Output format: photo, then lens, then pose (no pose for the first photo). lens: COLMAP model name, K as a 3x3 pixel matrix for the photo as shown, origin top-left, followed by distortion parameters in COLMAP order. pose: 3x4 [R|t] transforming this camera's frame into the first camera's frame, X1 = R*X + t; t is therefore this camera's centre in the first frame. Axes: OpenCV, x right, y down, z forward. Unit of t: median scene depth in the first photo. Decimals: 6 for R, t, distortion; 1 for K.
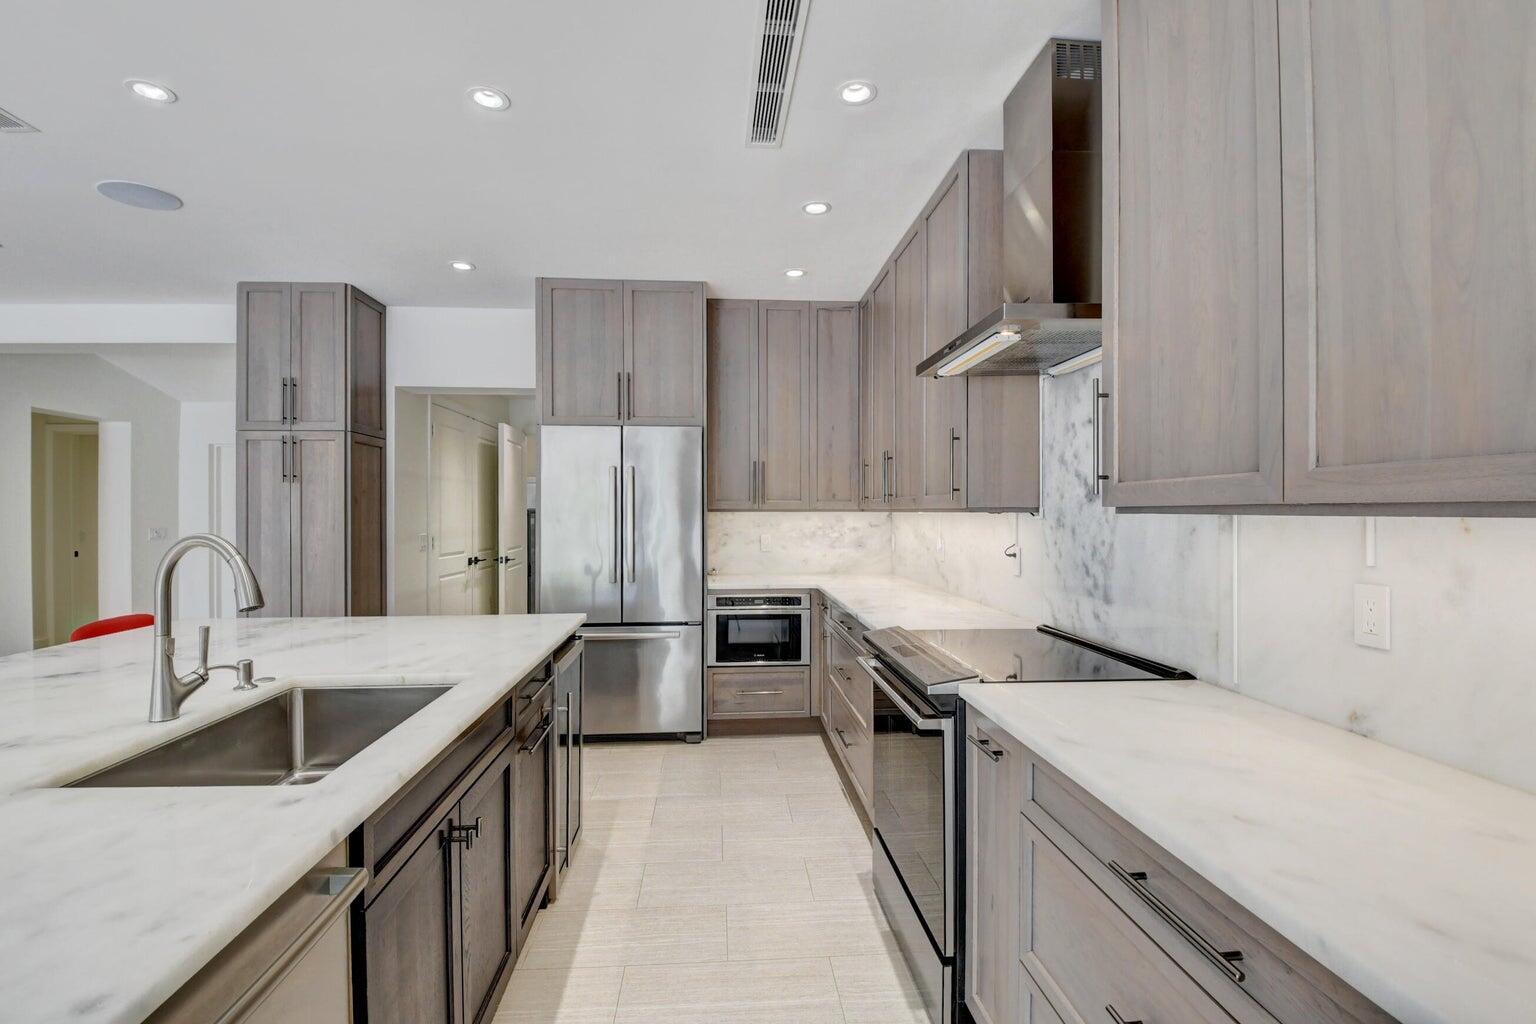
lens RADIAL K [[698.5, 0, 777.1], [0, 698.5, 512.7], [0, 0, 1]] dist [0.000139, -0.011931]
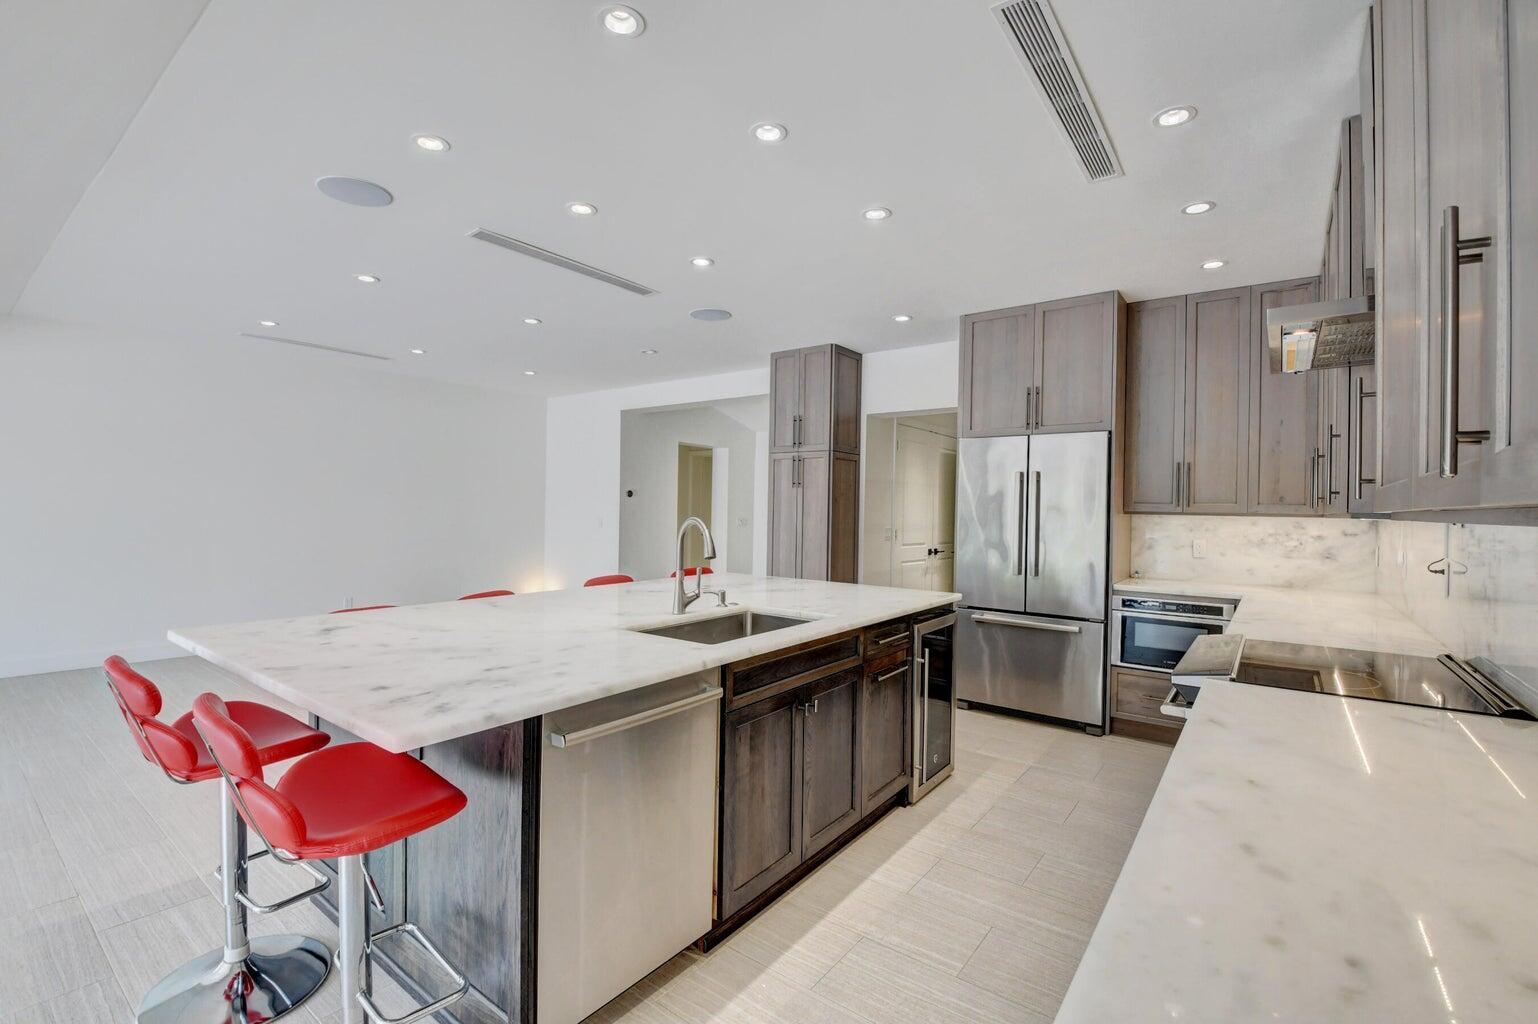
lens RADIAL K [[699.4, 0, 774.2], [0, 699.4, 511.6], [0, 0, 1]] dist [0.000139, -0.011931]
pose [[0.745705, 0.016644, -0.666068, 0.215368], [-0.018592, 0.999818, 0.004169, 0.000349], [0.666016, 0.009275, 0.745880, -0.100419]]
